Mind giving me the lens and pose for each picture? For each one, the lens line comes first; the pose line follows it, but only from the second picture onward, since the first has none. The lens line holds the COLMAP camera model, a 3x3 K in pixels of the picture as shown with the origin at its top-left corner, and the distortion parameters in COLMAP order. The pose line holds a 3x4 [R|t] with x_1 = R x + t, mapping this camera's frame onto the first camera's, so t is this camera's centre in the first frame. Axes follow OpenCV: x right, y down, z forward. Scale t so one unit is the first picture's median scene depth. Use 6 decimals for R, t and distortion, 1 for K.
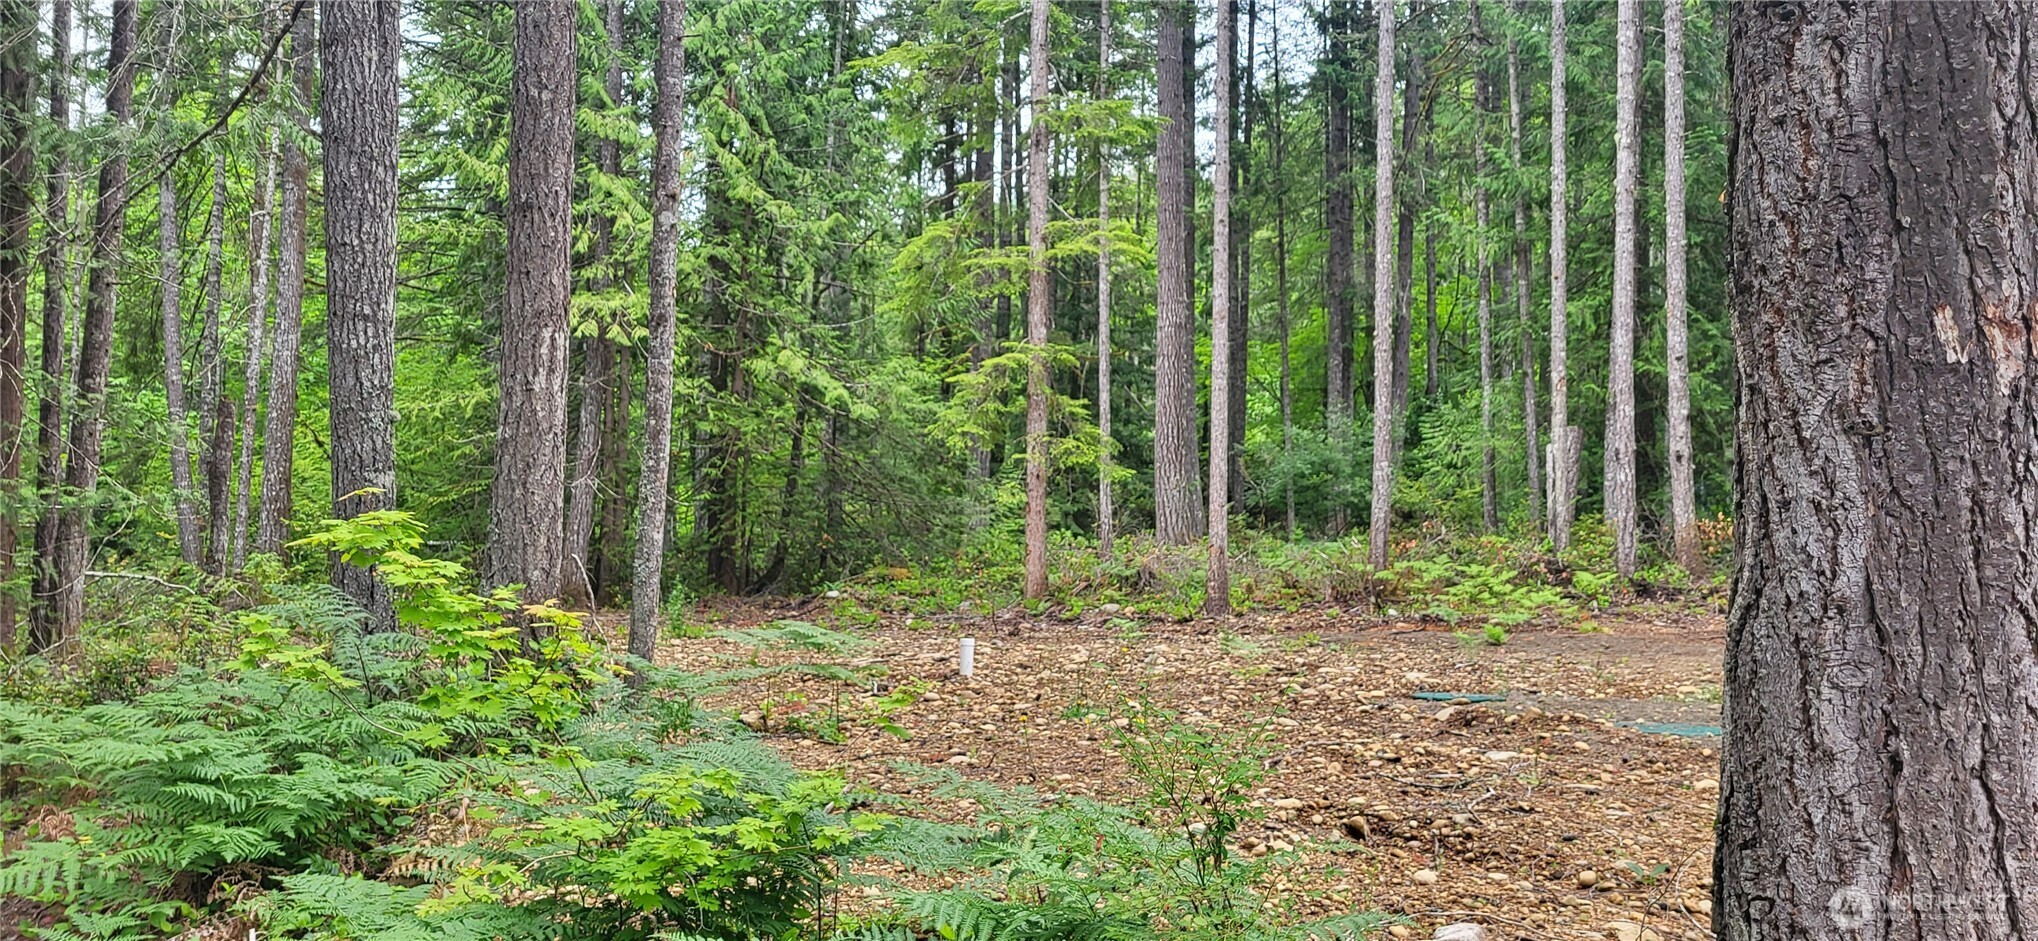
lens RADIAL K [[1509.8, 0, 1008.9], [0, 1509.8, 469.4], [0, 0, 1]] dist [0.066189, -0.053696]
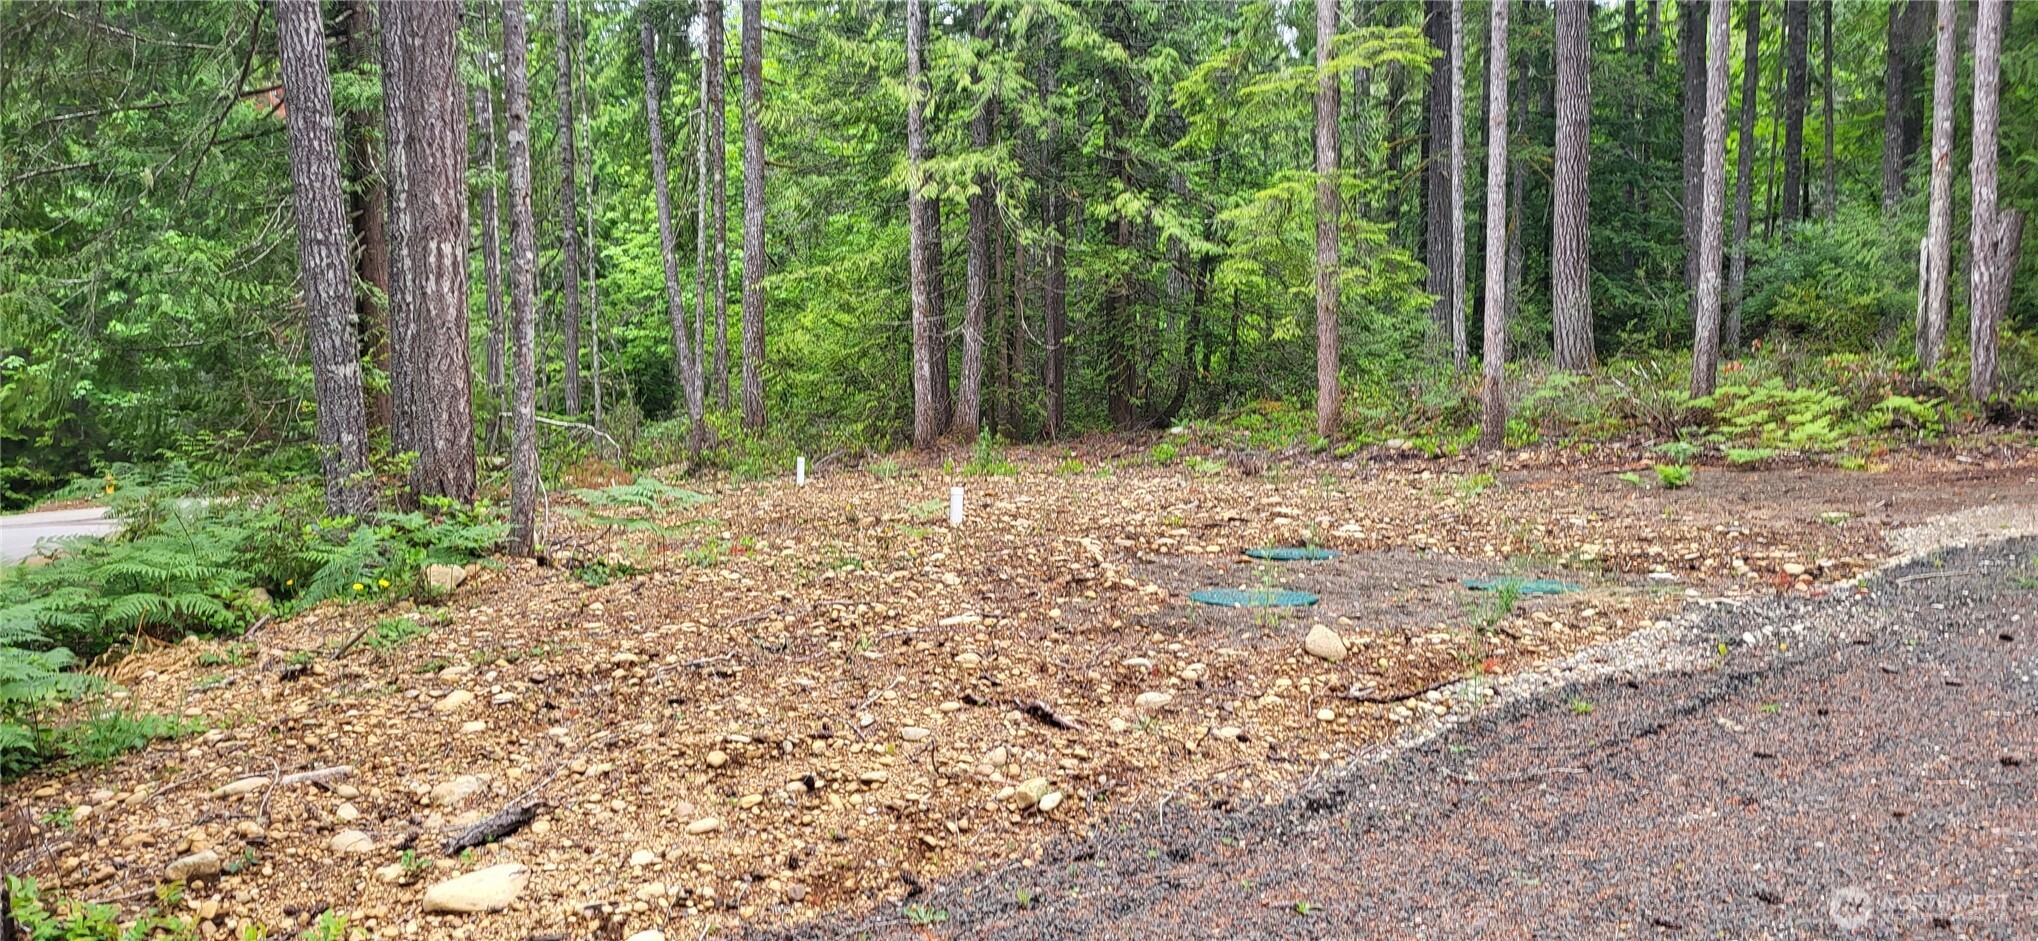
lens RADIAL K [[1509.8, 0, 1008.9], [0, 1509.8, 469.4], [0, 0, 1]] dist [0.066189, -0.053696]
pose [[0.903751, -0.003589, -0.428044, 0.226562], [0.053776, 0.992995, 0.105214, -0.005499], [0.424668, -0.118106, 0.897613, 0.031800]]
